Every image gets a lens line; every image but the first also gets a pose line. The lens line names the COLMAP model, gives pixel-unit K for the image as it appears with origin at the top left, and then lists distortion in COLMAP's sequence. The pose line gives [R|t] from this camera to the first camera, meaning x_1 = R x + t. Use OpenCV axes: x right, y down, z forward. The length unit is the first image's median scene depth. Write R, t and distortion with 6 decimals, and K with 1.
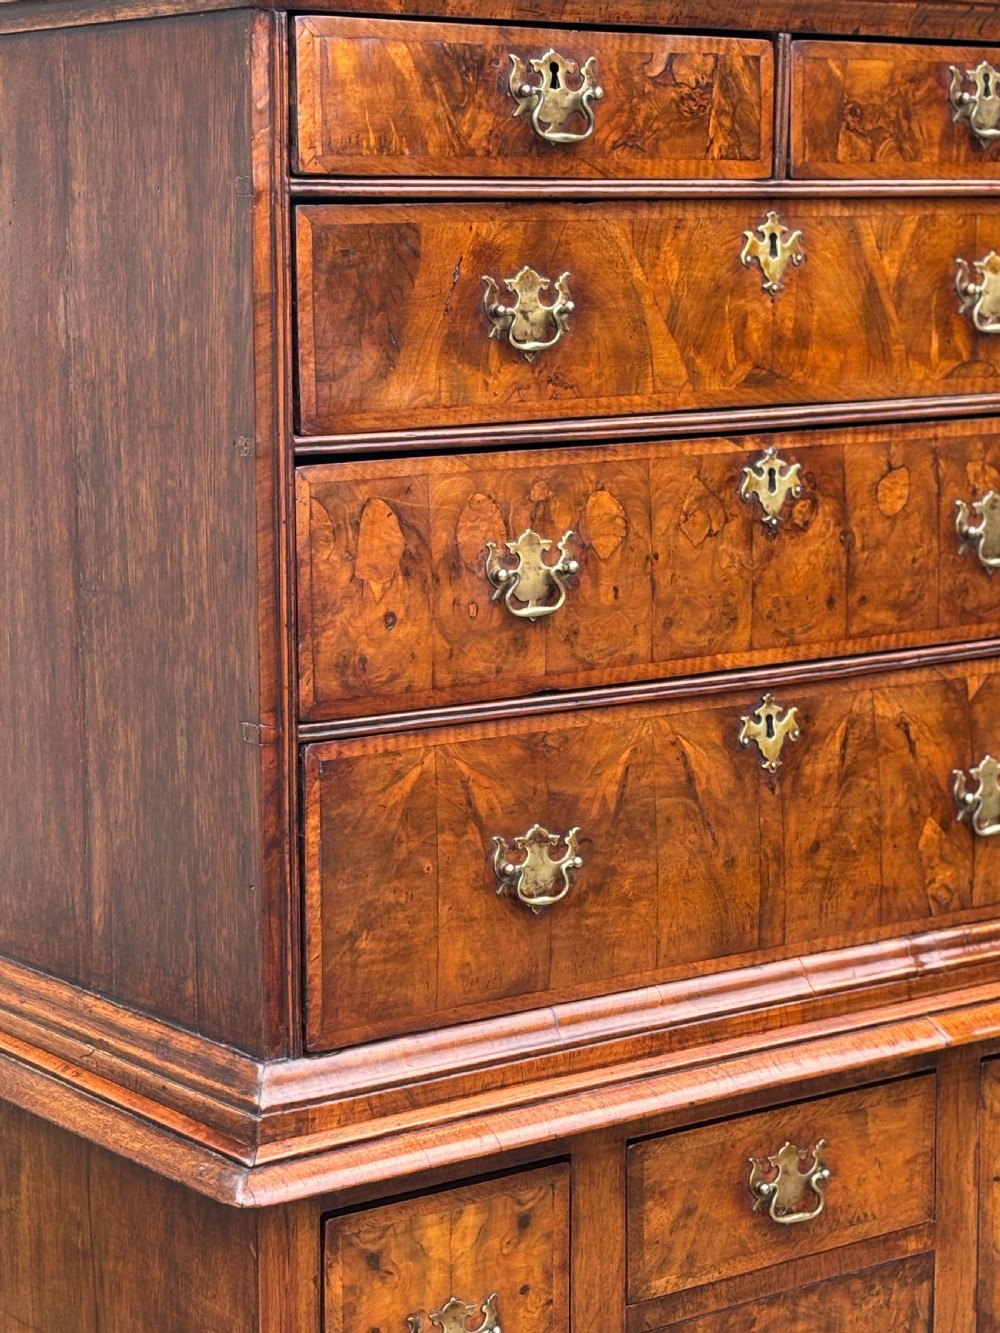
lens RADIAL K [[3048.8, 0, 501.2], [0, 3048.8, 708.5], [0, 0, 1]] dist [0.249907, -0.634031]
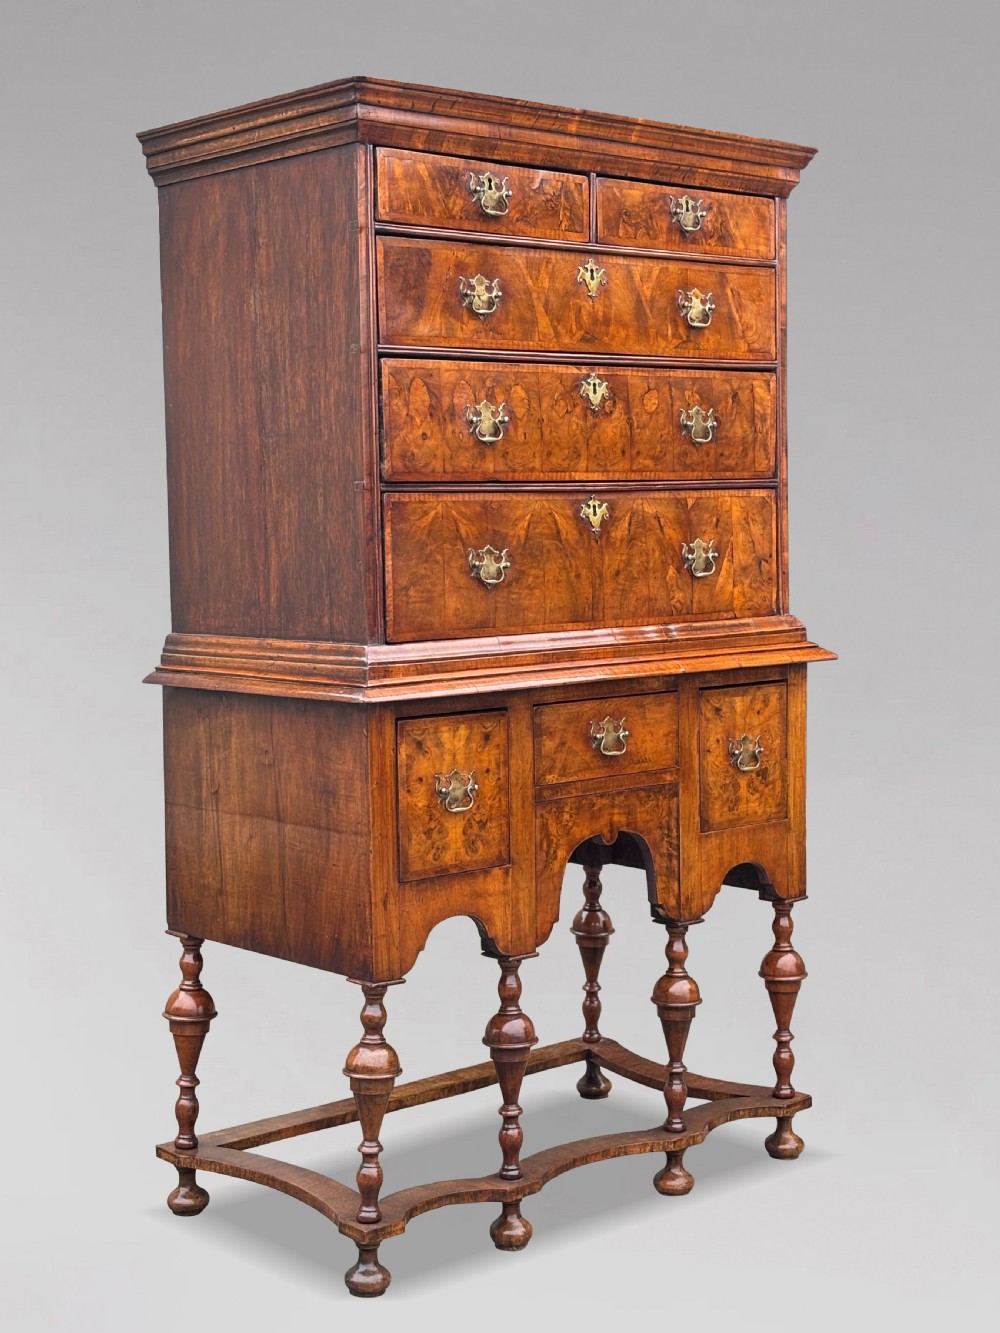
lens RADIAL K [[2182.5, 0, 501.4], [0, 2182.5, 687.2], [0, 0, 1]] dist [0.298637, -1.193785]
pose [[0.996044, -0.021375, 0.086258, -0.111216], [0.028181, 0.996518, -0.078472, 0.254256], [-0.084280, 0.080592, 0.993178, -0.476370]]
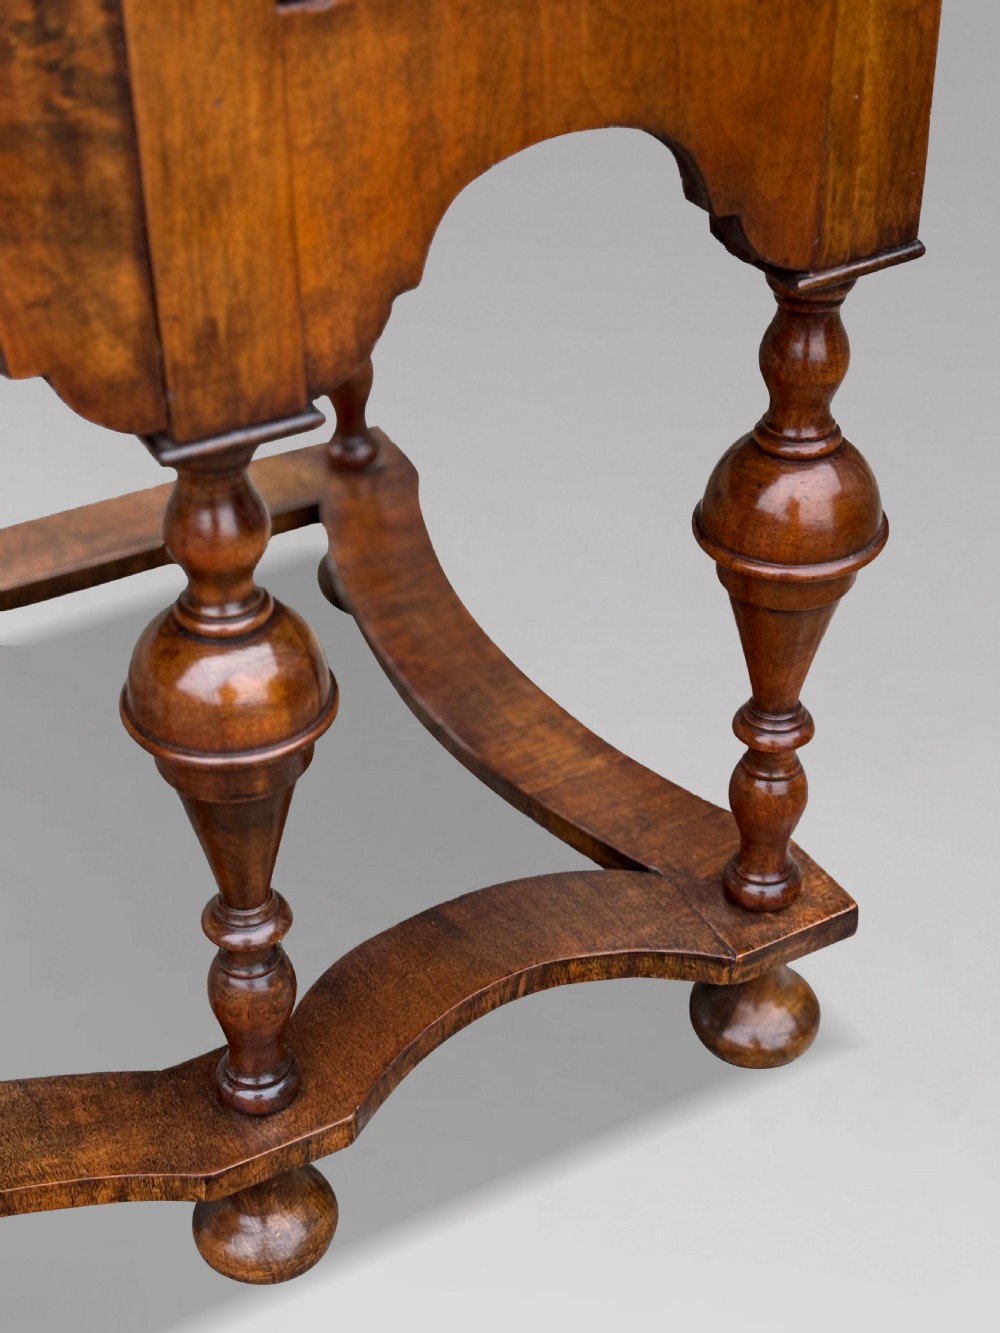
lens RADIAL K [[2182.5, 0, 501.4], [0, 2182.5, 687.2], [0, 0, 1]] dist [0.298637, -1.193785]
pose [[0.988263, 0.080103, -0.130079, 0.259742], [-0.015307, 0.899136, 0.437401, 0.186231], [0.151996, -0.430276, 0.889809, 0.839202]]
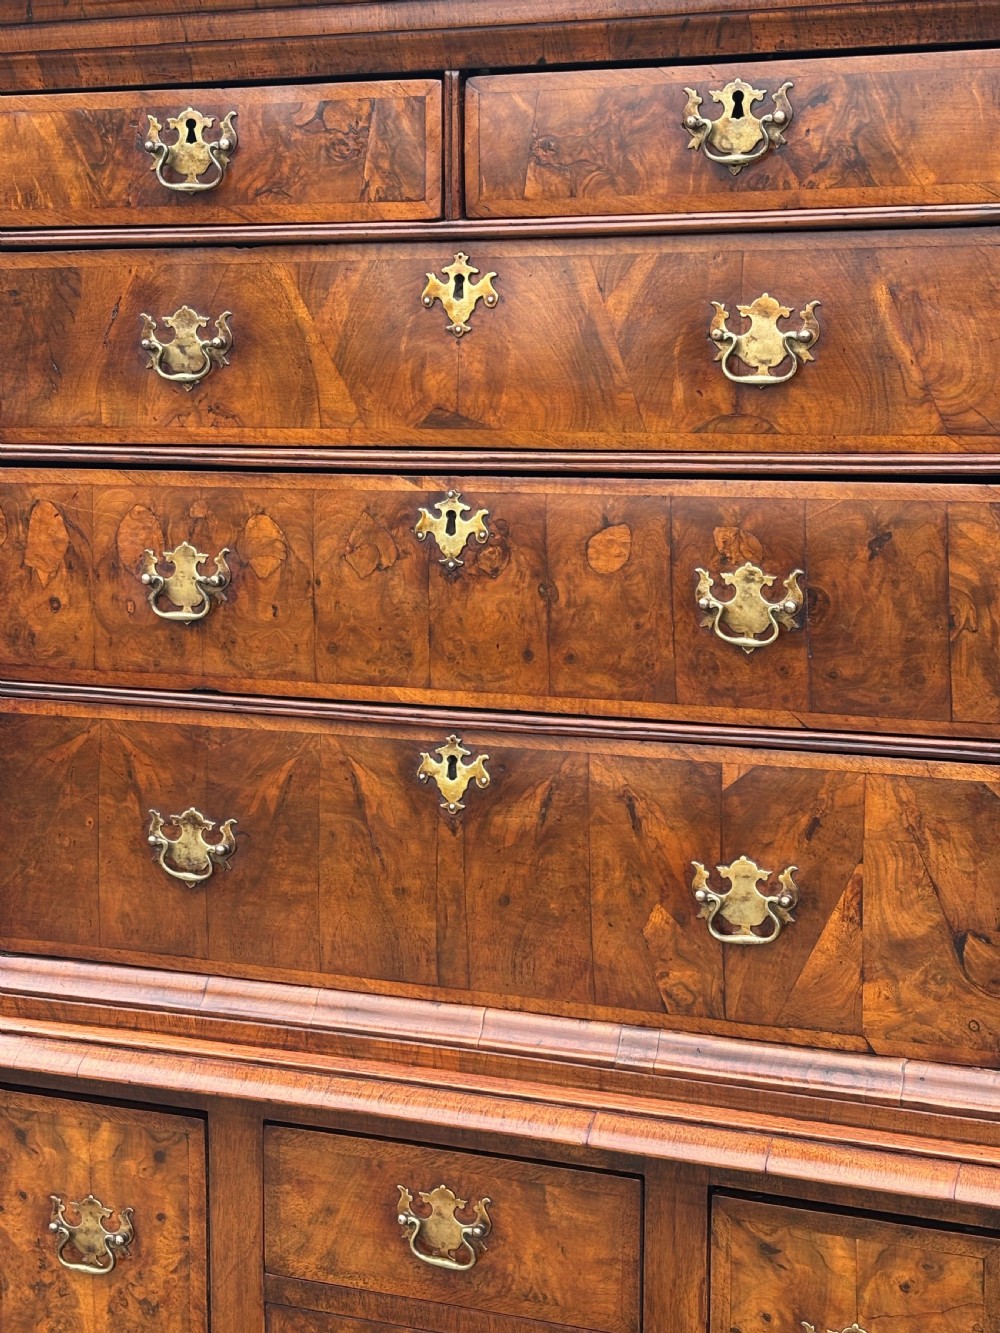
lens RADIAL K [[2182.5, 0, 501.4], [0, 2182.5, 687.2], [0, 0, 1]] dist [0.298637, -1.193785]
pose [[0.500305, 0.124595, -0.856838, 0.758769], [-0.139808, 0.988231, 0.062067, -0.071959], [0.854488, 0.088740, 0.511836, 0.688528]]
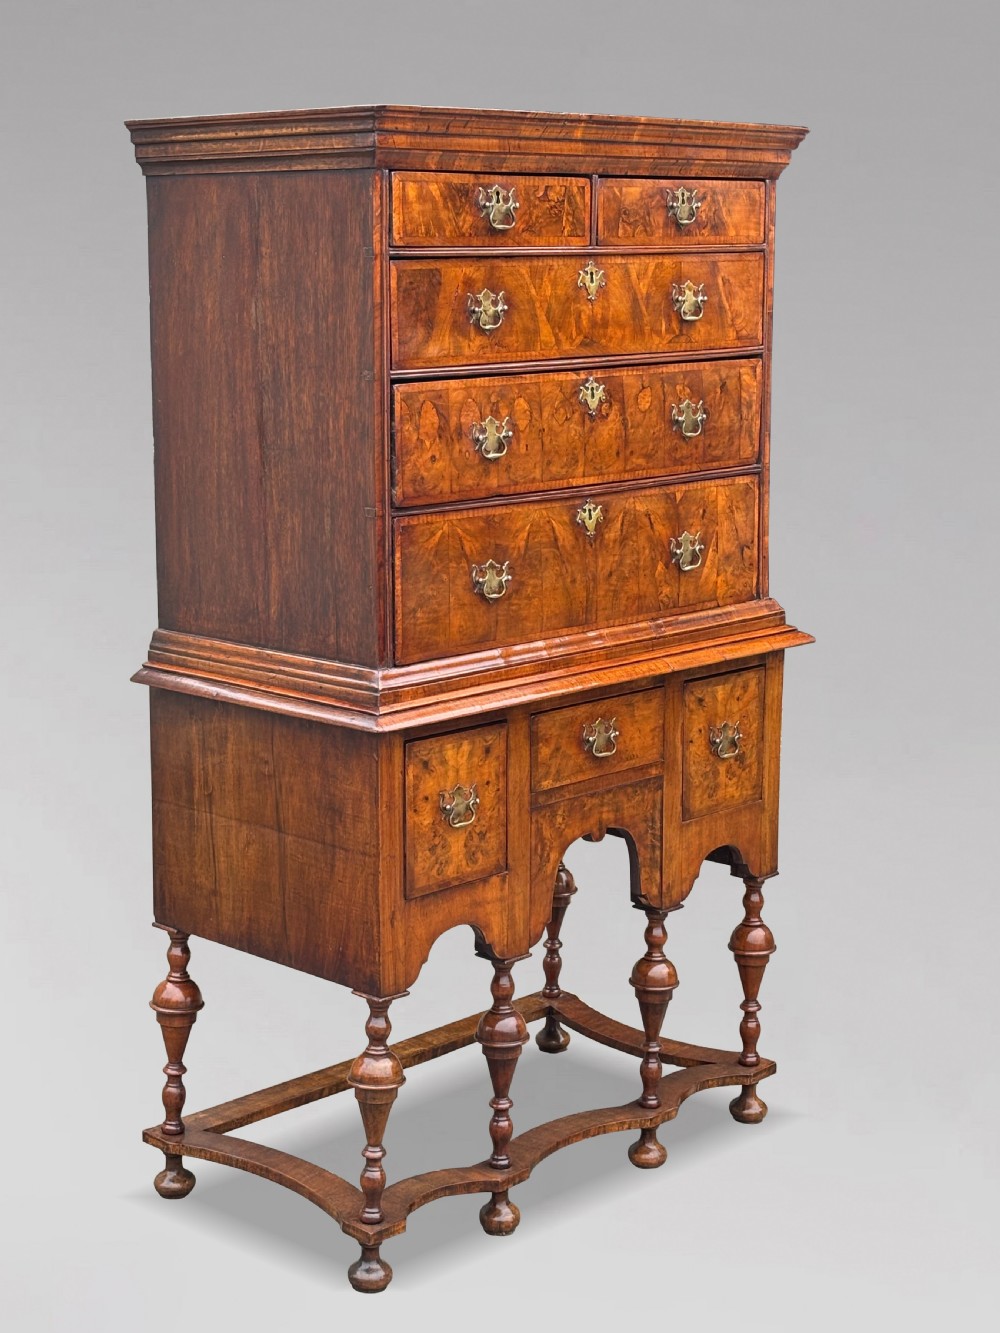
lens RADIAL K [[2367.7, 0, 503.2], [0, 2367.7, 680.4], [0, 0, 1]] dist [0.334533, -1.617465]
pose [[0.986652, -0.027787, 0.160453, -0.244314], [0.023413, 0.999303, 0.029083, 0.074358], [-0.161150, -0.024938, 0.986615, -0.604579]]
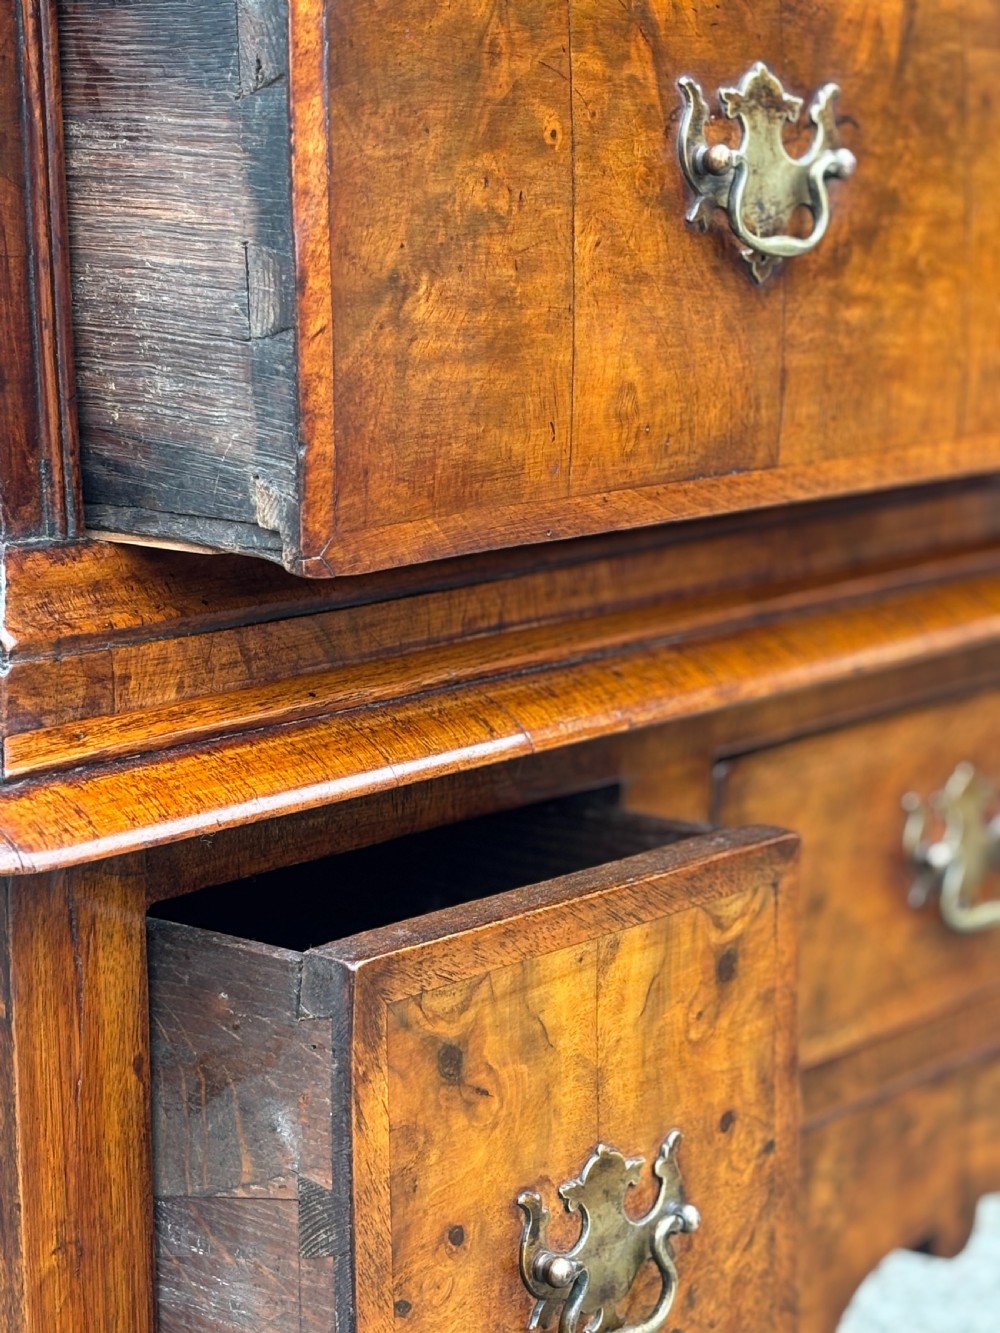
lens RADIAL K [[3048.8, 0, 501.2], [0, 3048.8, 708.5], [0, 0, 1]] dist [0.249907, -0.634031]
pose [[0.982648, -0.043350, 0.180341, -0.106081], [0.037870, 0.998714, 0.033721, 0.112919], [-0.181570, -0.026306, 0.983026, 0.589177]]
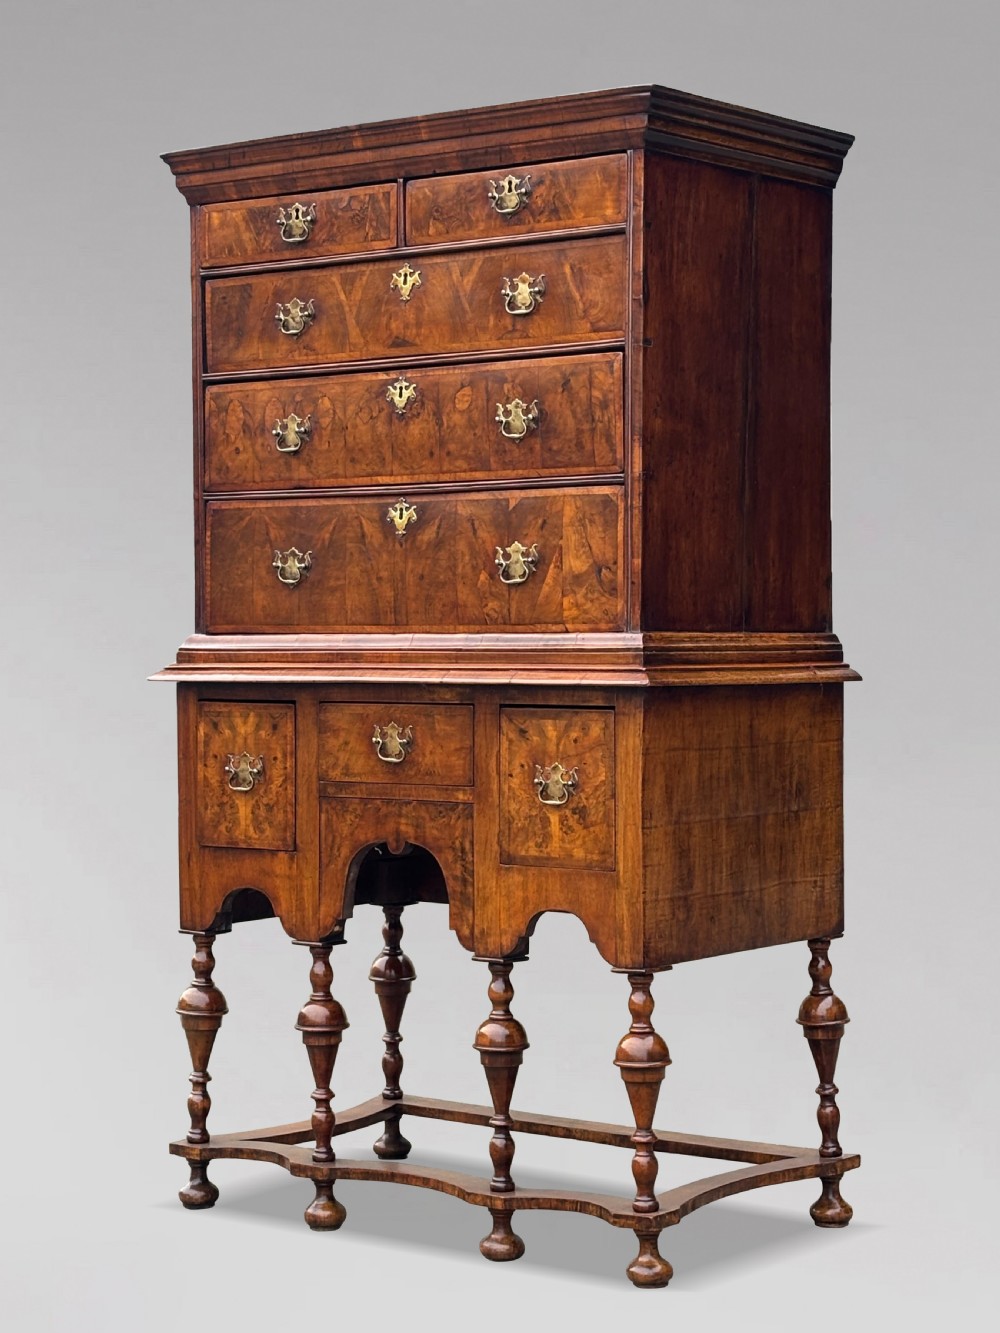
lens RADIAL K [[2837.2, 0, 500.0], [0, 2837.2, 666.5], [0, 0, 1]] dist [0.300895, -0.261571]
pose [[0.230488, 0.013515, -0.972981, 2.079341], [-0.154874, 0.987667, -0.022969, 0.149090], [0.960671, 0.155984, 0.229738, 0.690225]]
